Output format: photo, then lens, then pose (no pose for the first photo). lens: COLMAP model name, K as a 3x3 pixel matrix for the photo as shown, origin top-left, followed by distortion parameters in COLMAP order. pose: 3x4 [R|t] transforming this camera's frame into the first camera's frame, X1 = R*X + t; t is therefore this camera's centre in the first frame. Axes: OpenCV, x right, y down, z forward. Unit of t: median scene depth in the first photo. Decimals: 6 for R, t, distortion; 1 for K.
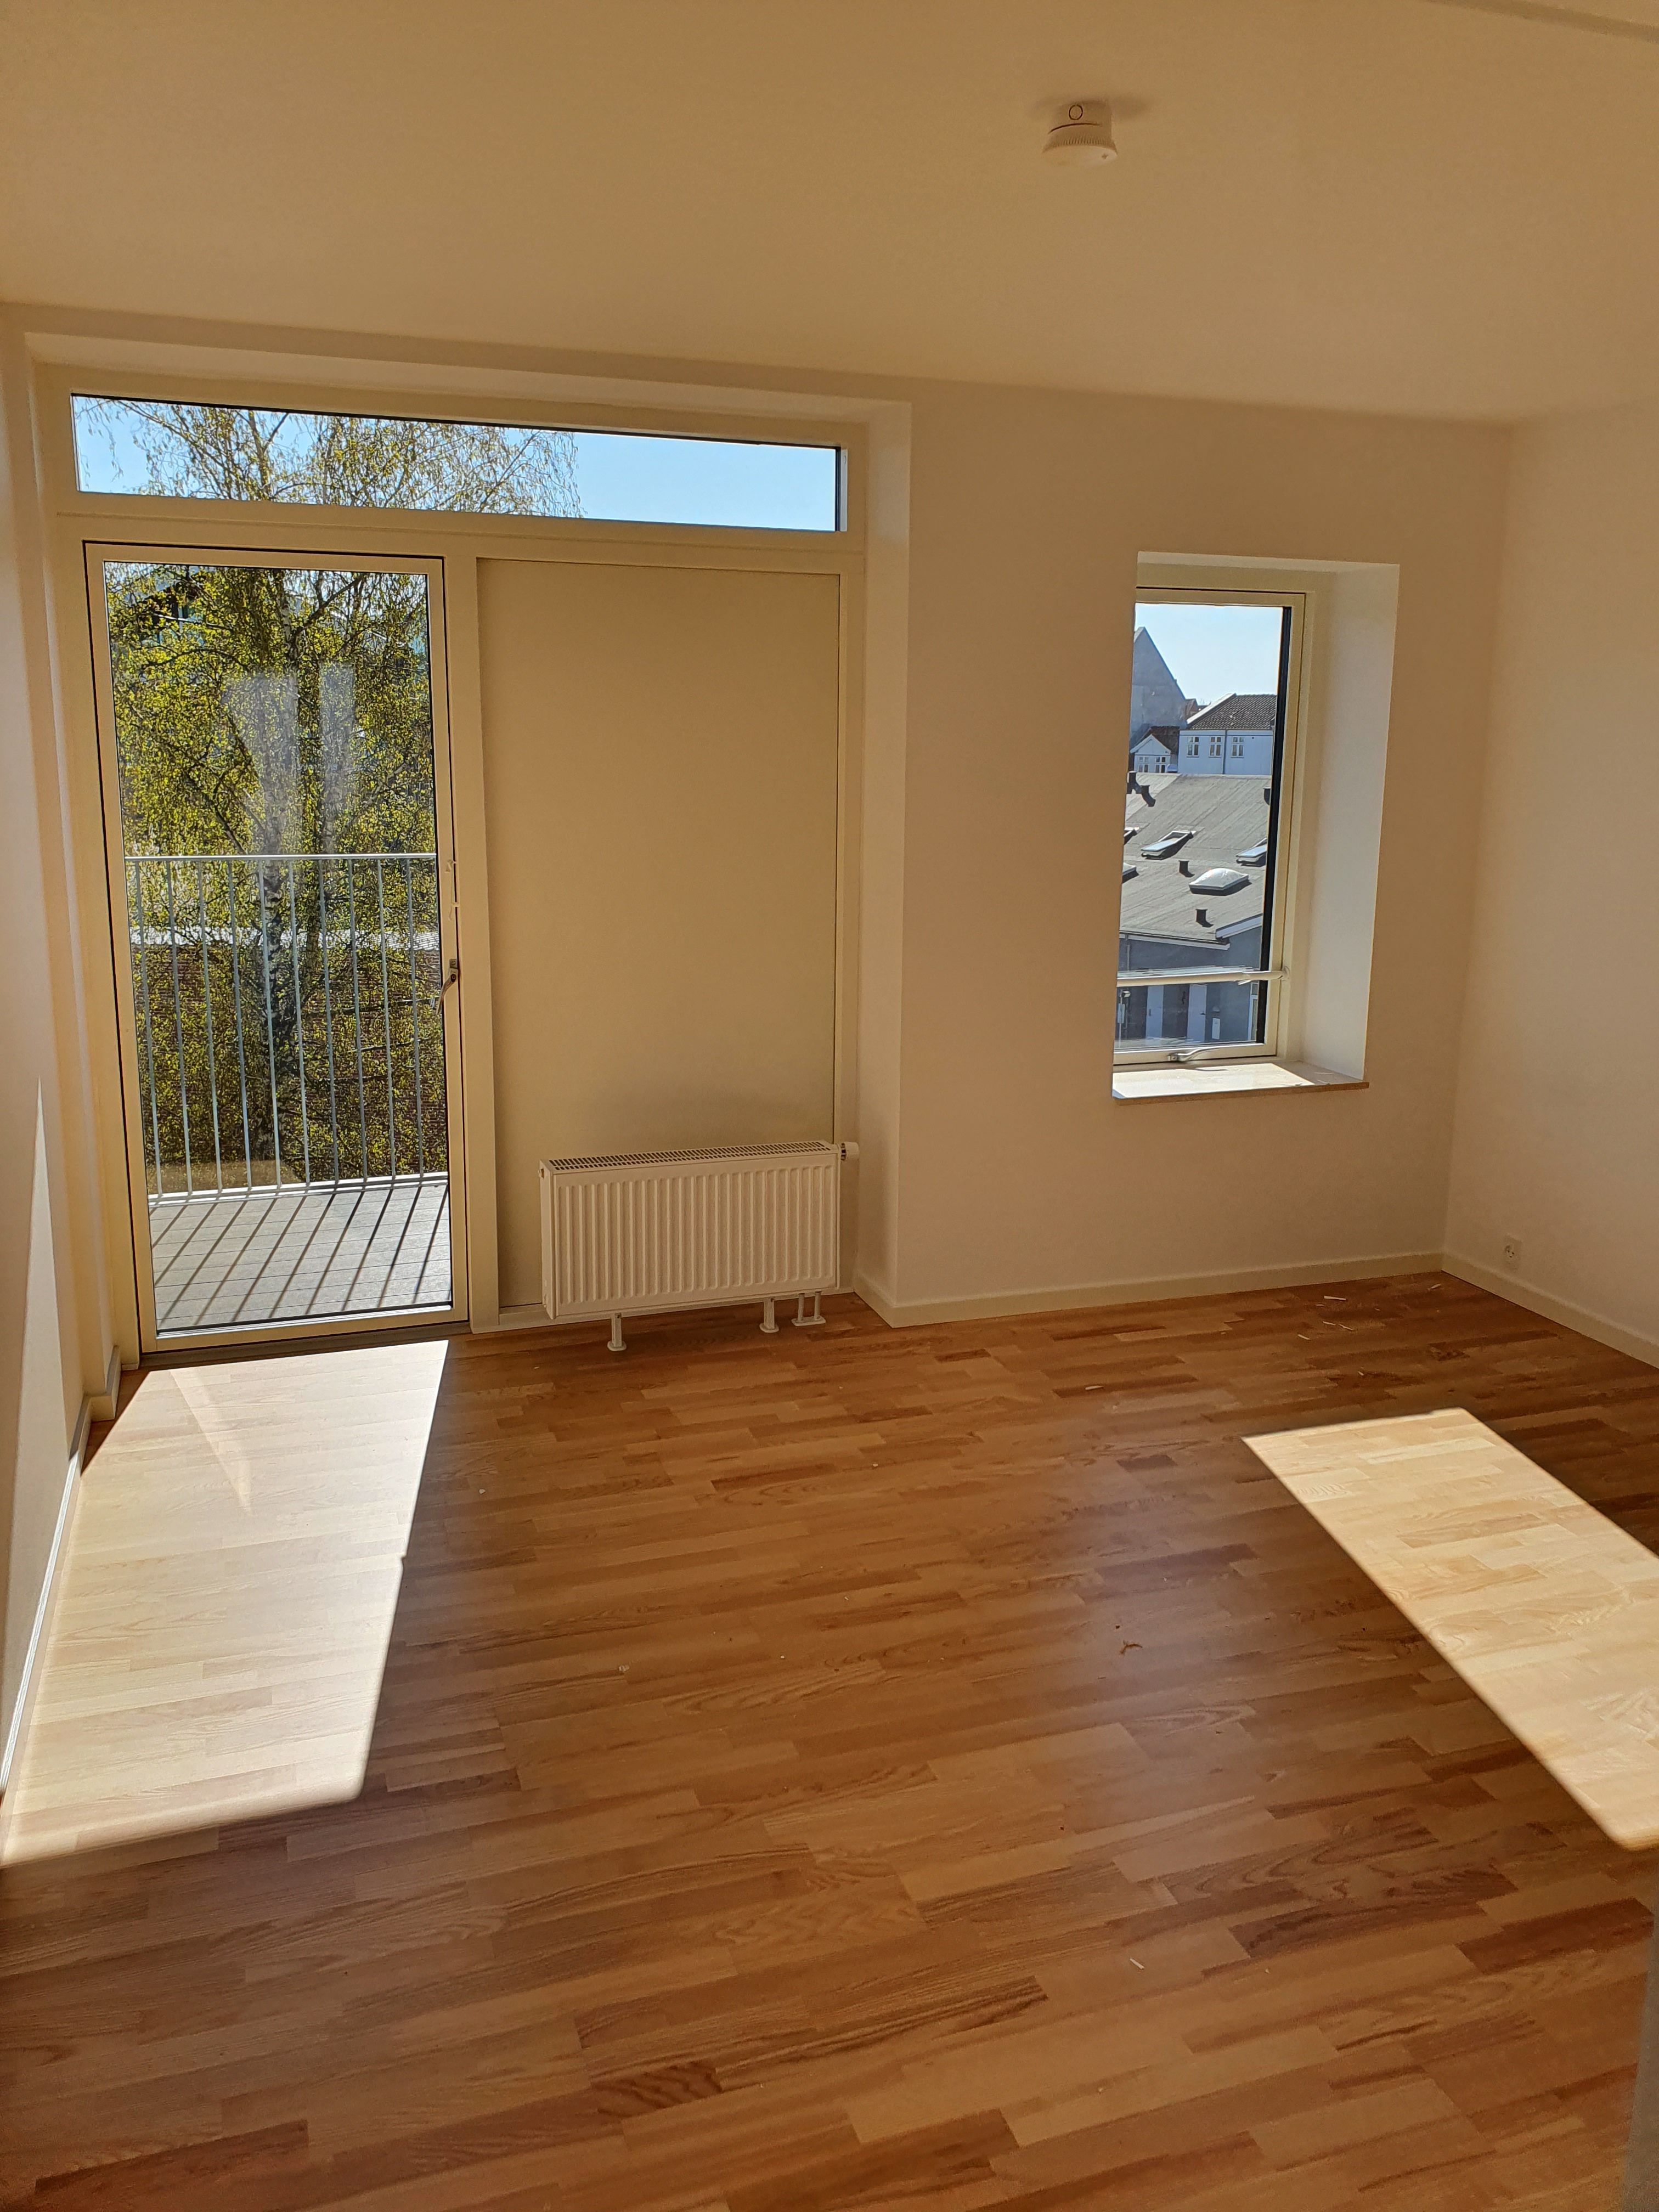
lens RADIAL K [[1697.8, 0, 829.5], [0, 1697.8, 1106.0], [0, 0, 1]] dist [0.012683, 0.013837]
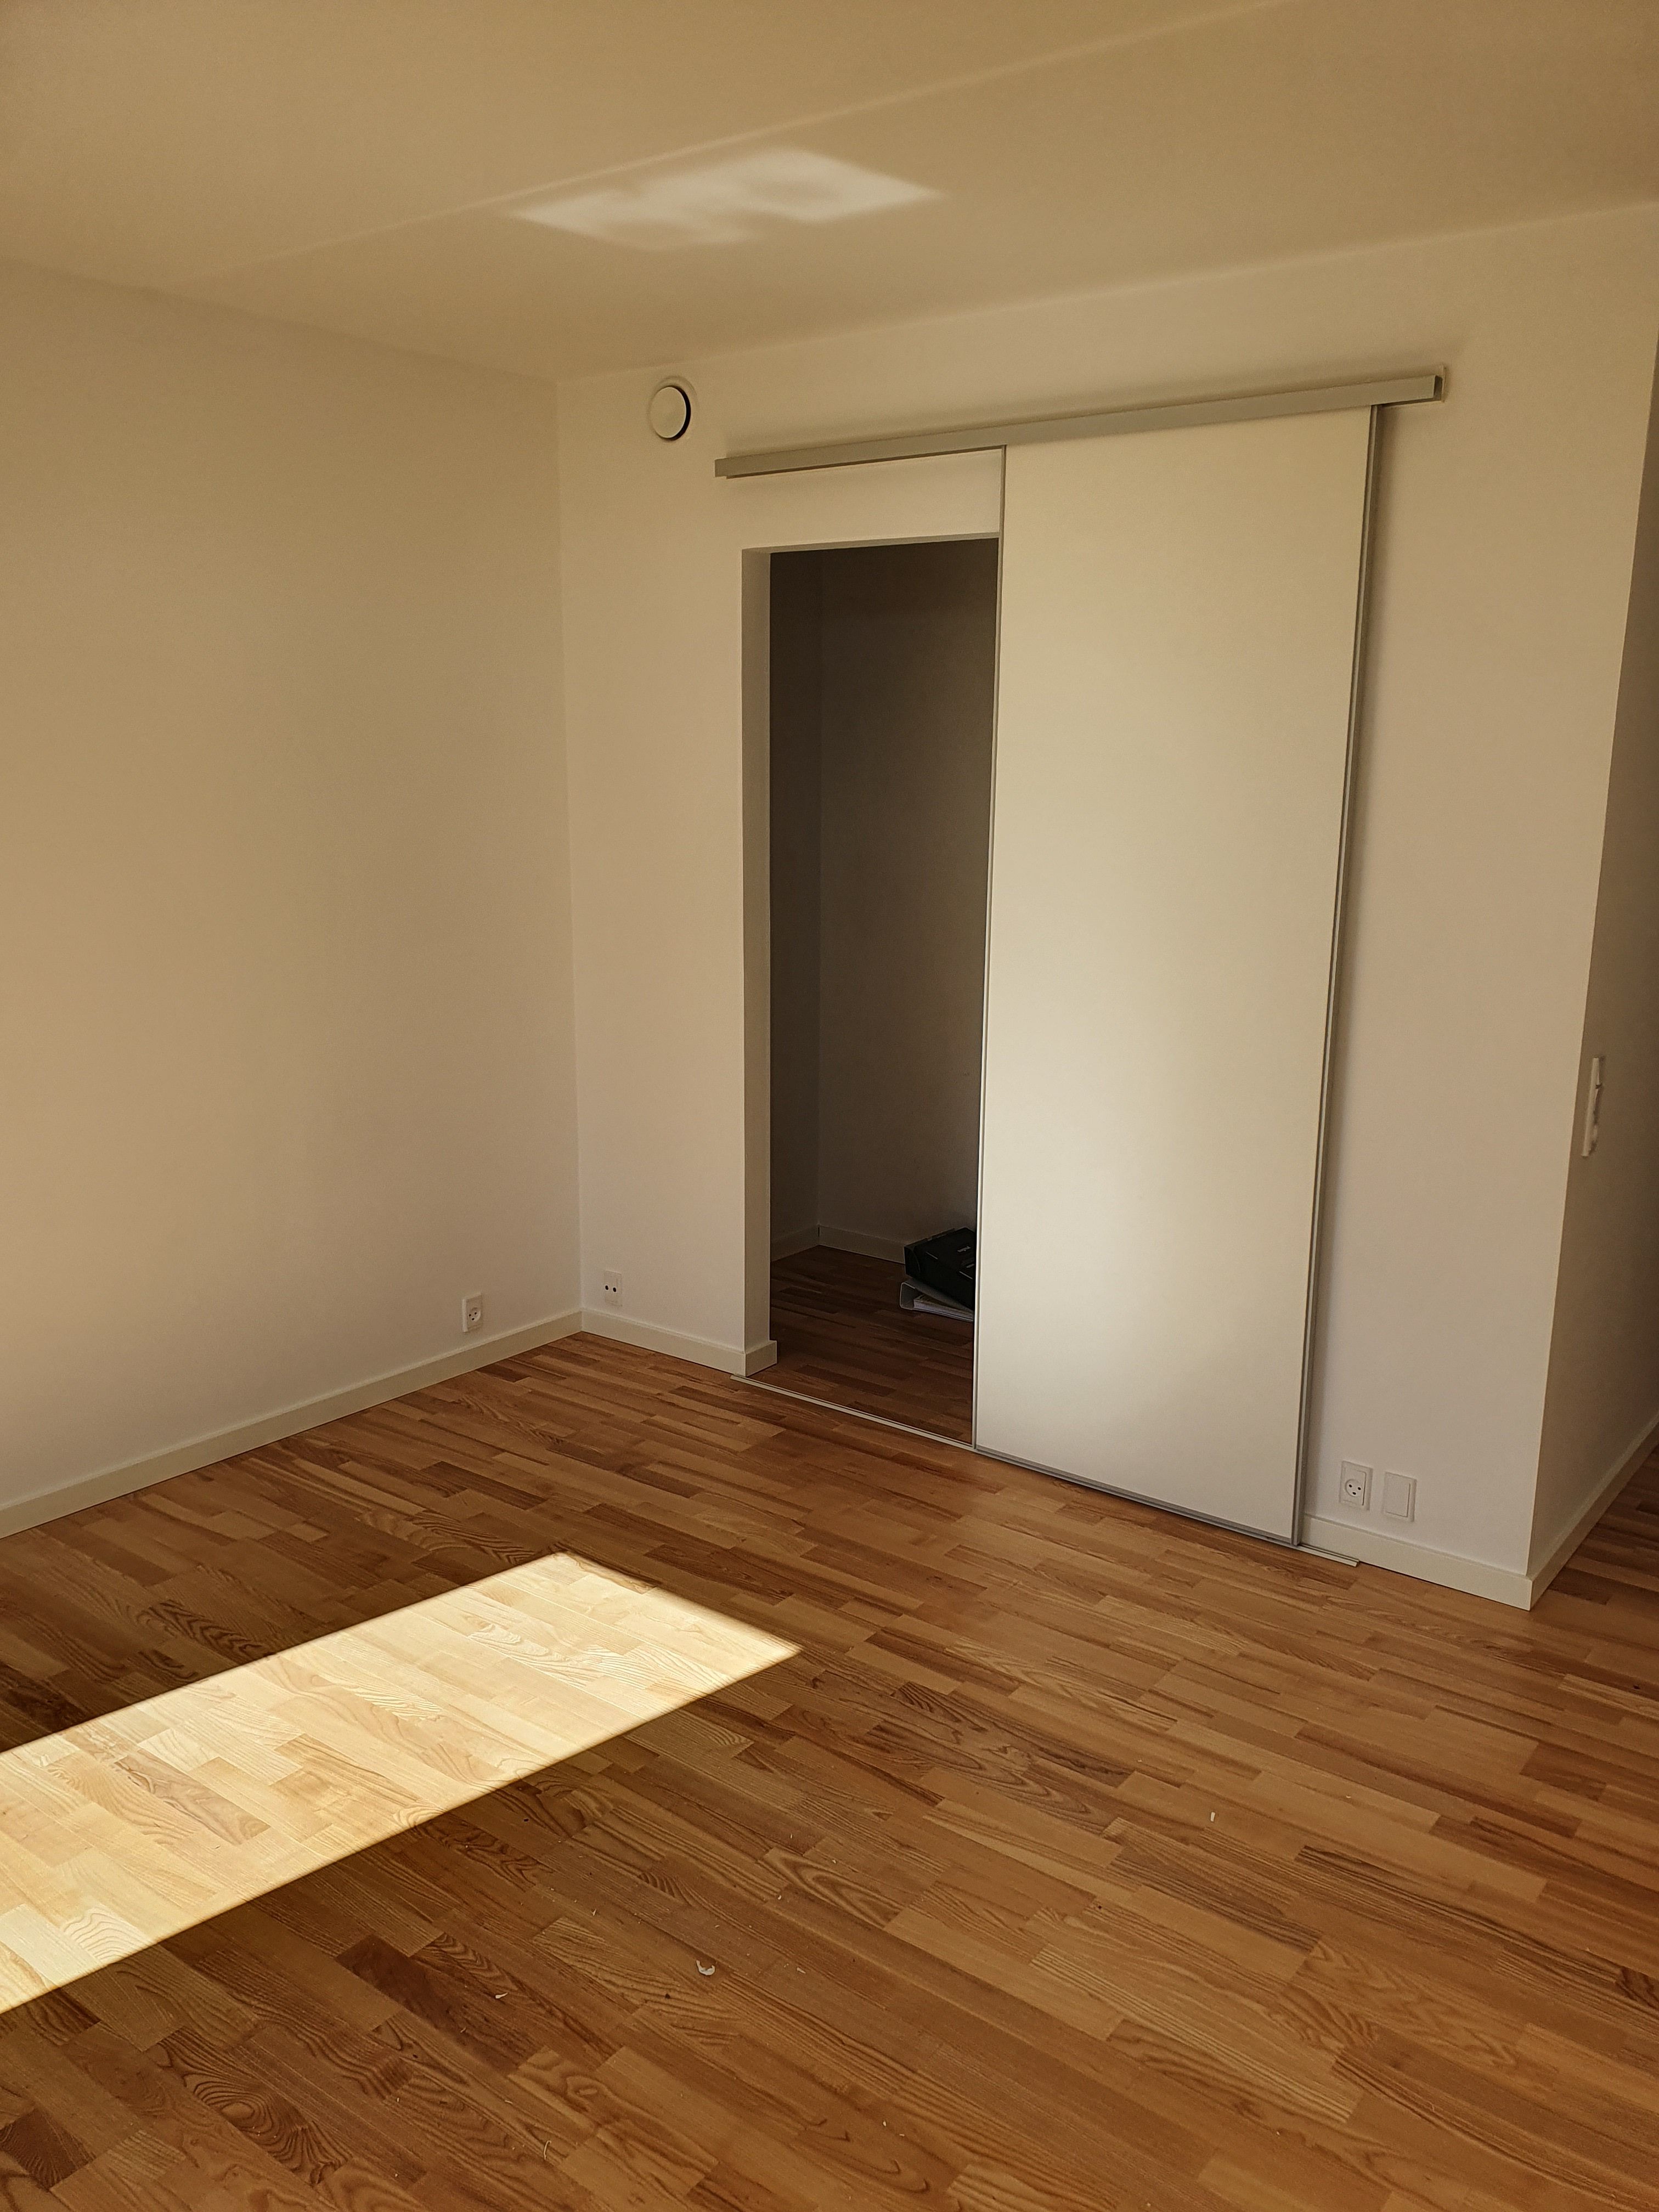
lens RADIAL K [[1697.8, 0, 829.5], [0, 1697.8, 1106.0], [0, 0, 1]] dist [0.012683, 0.013837]
pose [[-0.545065, -0.191934, 0.816128, -0.501849], [0.165796, 0.929543, 0.329336, -0.353799], [-0.821837, 0.314820, -0.474839, 1.513108]]
